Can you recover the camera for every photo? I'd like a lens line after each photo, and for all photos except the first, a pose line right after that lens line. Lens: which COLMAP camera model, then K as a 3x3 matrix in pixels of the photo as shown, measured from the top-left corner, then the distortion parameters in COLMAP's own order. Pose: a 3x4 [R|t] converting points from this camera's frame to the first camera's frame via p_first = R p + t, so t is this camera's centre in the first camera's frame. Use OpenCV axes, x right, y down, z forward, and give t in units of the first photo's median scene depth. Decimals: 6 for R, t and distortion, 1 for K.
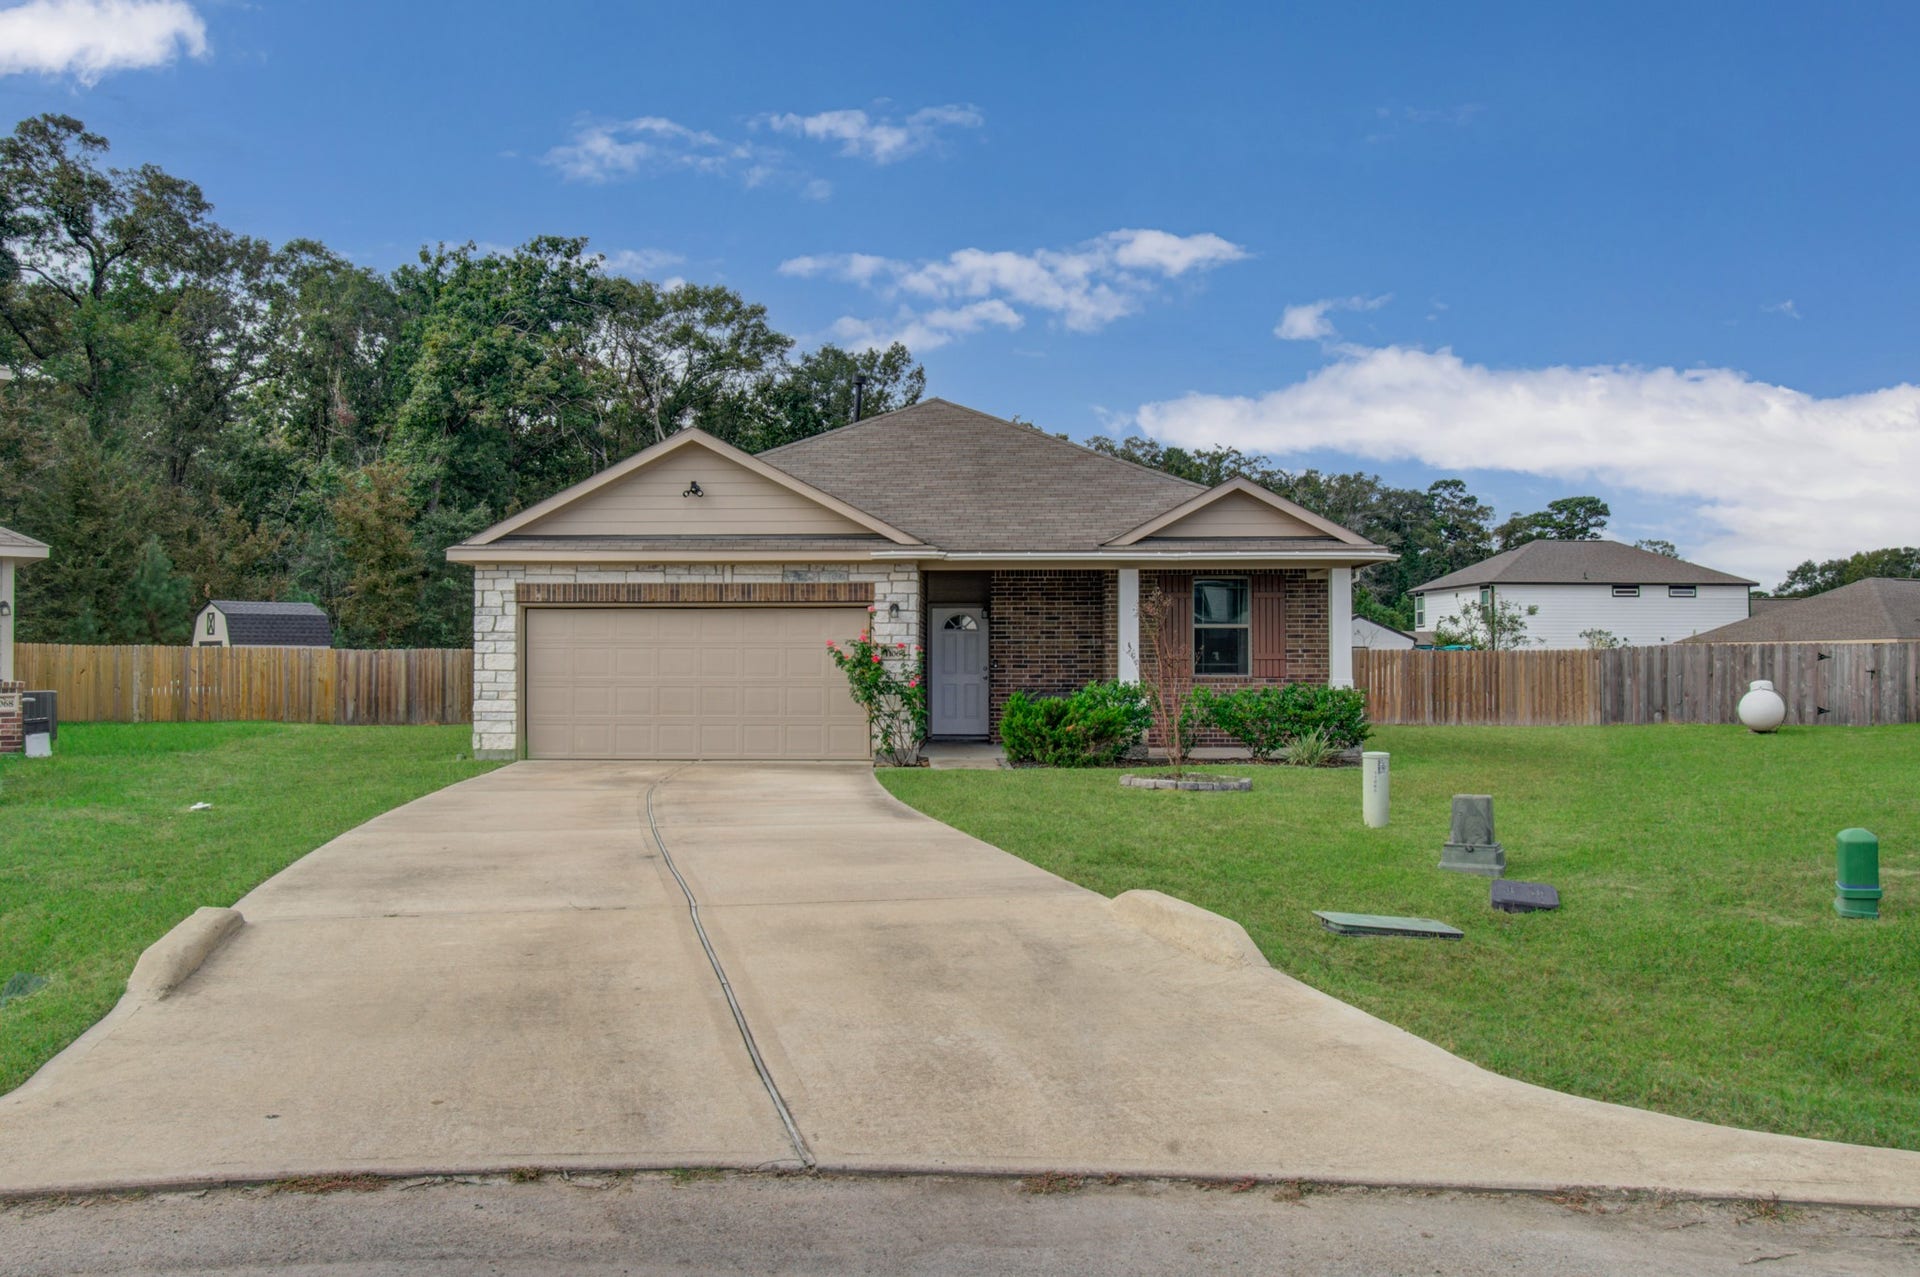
lens RADIAL K [[1580.1, 0, 969.1], [0, 1580.1, 629.3], [0, 0, 1]] dist [-0.006342, -0.004212]
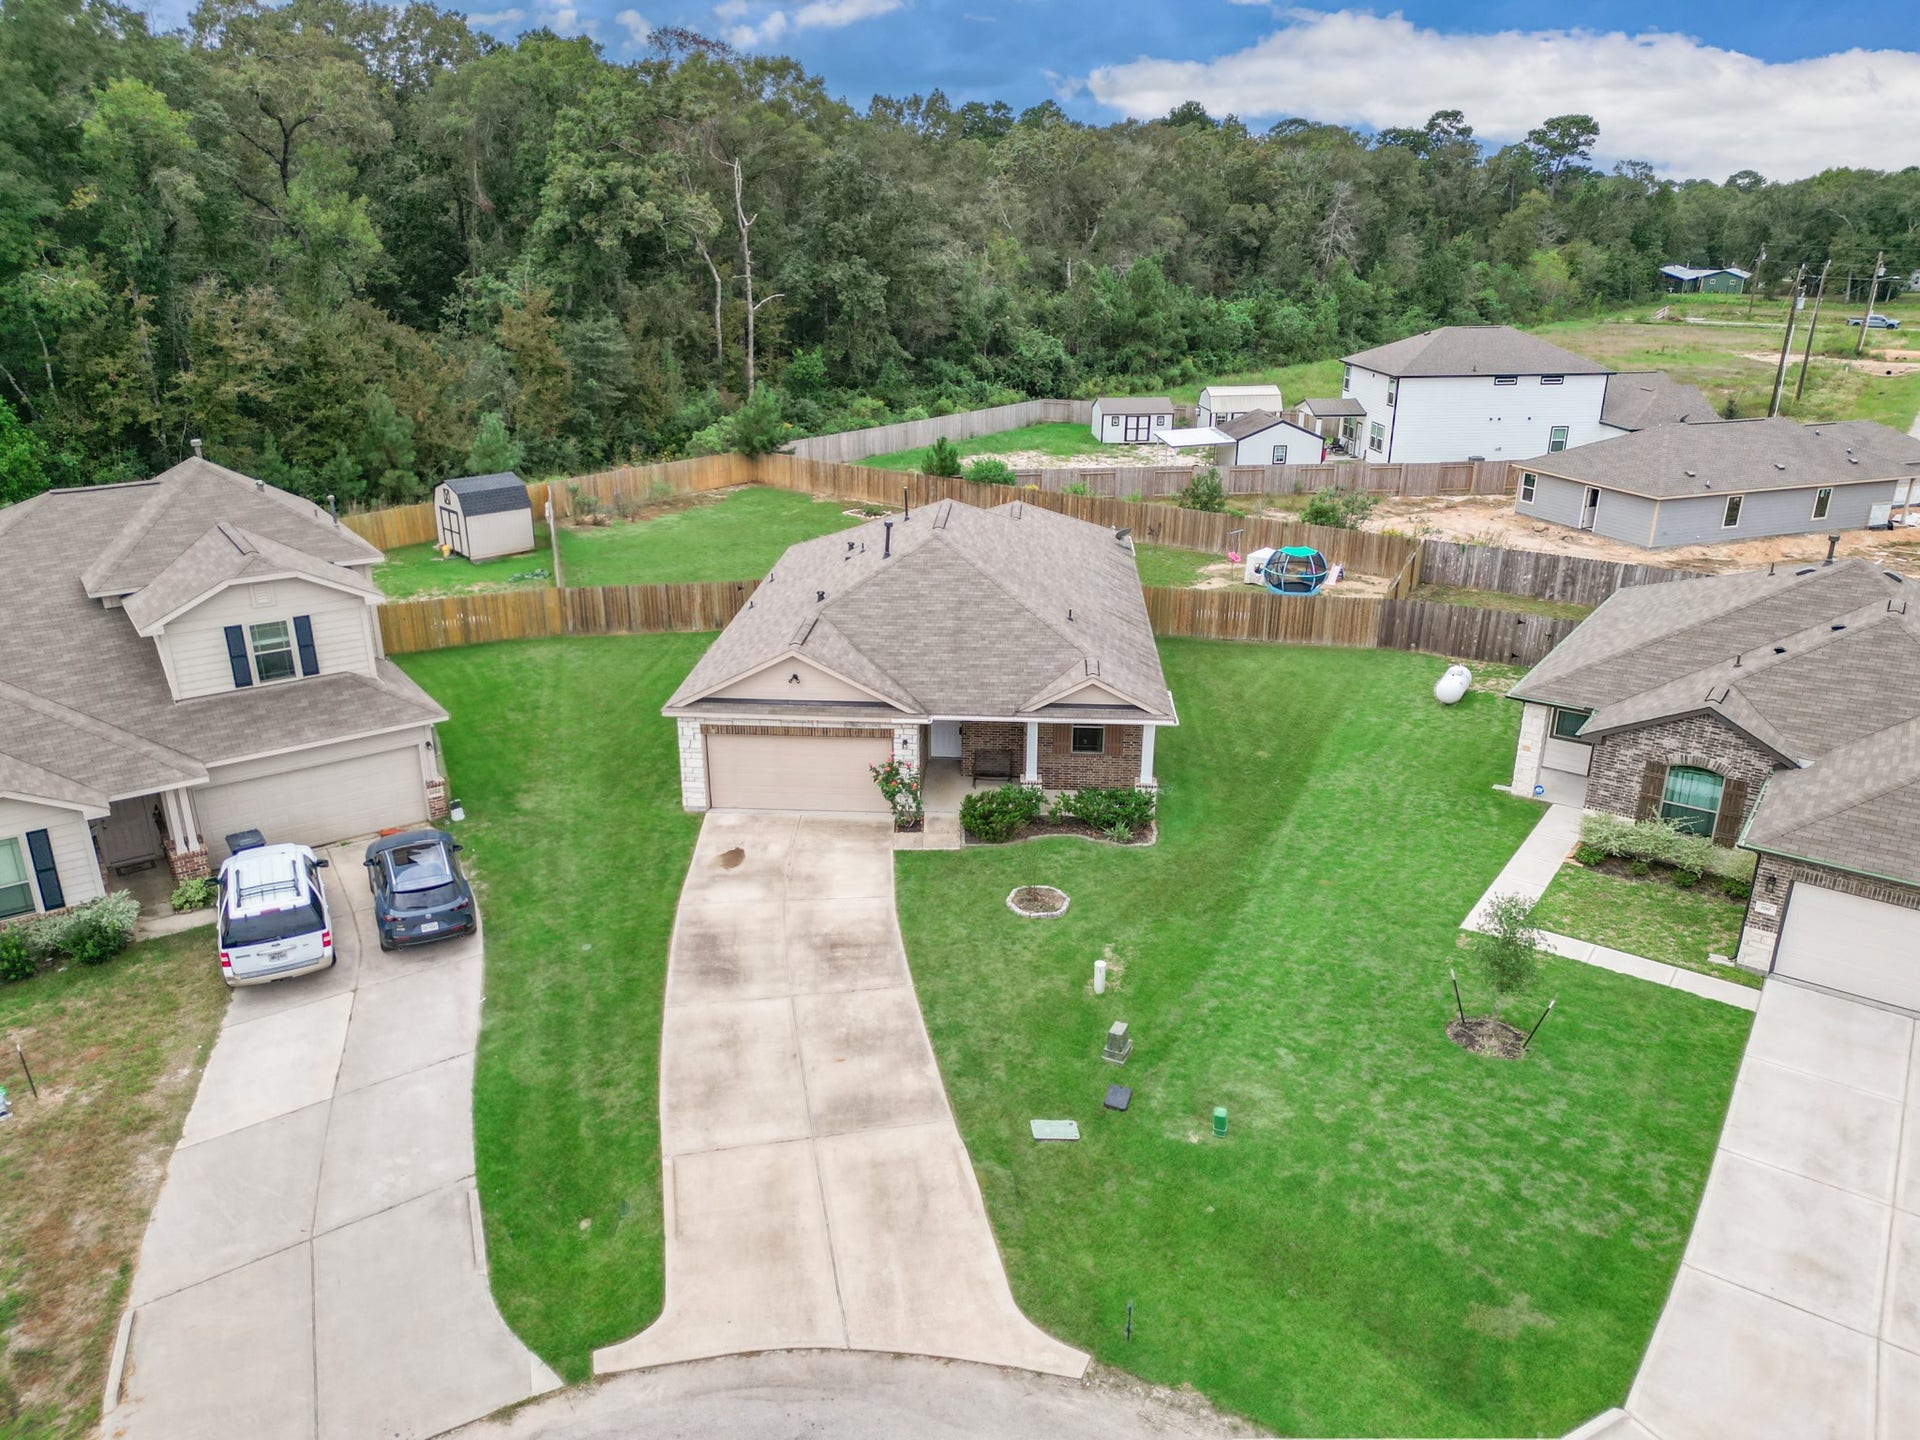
lens RADIAL K [[1328.5, 0, 974.0], [0, 1328.5, 715.2], [0, 0, 1]] dist [0.056107, -0.051589]
pose [[0.999510, 0.019230, -0.024689, 0.042170], [-0.008776, 0.929513, 0.368684, -0.363610], [0.030039, -0.368287, 0.929227, -0.253666]]
